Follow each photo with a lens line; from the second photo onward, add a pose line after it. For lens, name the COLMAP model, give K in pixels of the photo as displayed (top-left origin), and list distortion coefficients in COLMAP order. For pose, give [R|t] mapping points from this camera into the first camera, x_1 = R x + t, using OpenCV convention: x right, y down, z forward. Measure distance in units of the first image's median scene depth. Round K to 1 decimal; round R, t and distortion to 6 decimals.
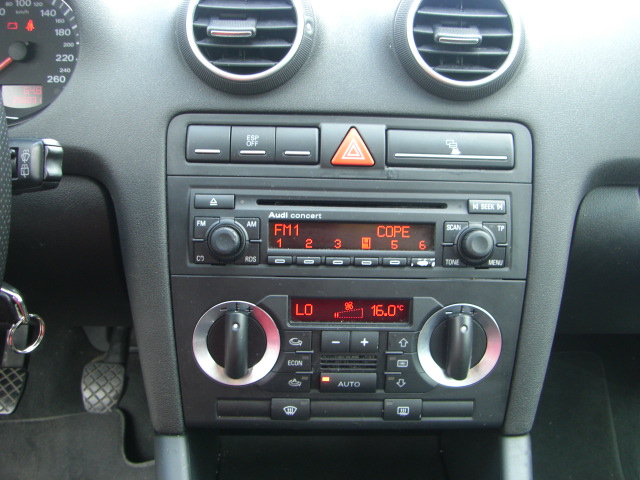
lens RADIAL K [[732.2, 0, 320.0], [0, 732.2, 240.0], [0, 0, 1]] dist [-0.202533, 0.168028]
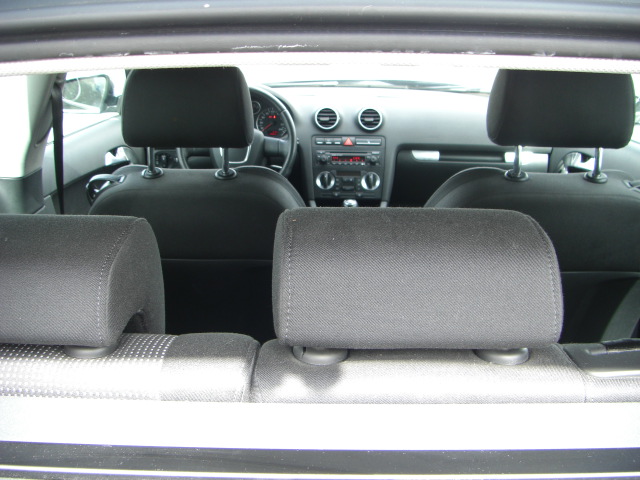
lens RADIAL K [[732.2, 0, 320.0], [0, 732.2, 240.0], [0, 0, 1]] dist [-0.202533, 0.168028]
pose [[0.998612, -0.008679, -0.051951, 0.105006], [0.004438, 0.996688, -0.081205, 0.960688], [0.052483, 0.080861, 0.995343, -3.987801]]
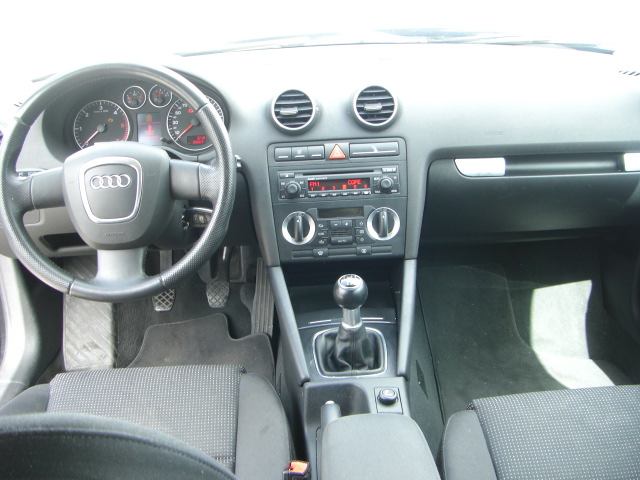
lens RADIAL K [[732.2, 0, 320.0], [0, 732.2, 240.0], [0, 0, 1]] dist [-0.202533, 0.168028]
pose [[0.997031, -0.071468, -0.028660, 0.036651], [0.070903, 0.997277, -0.020282, 0.245029], [0.030031, 0.018190, 0.999383, -1.669263]]
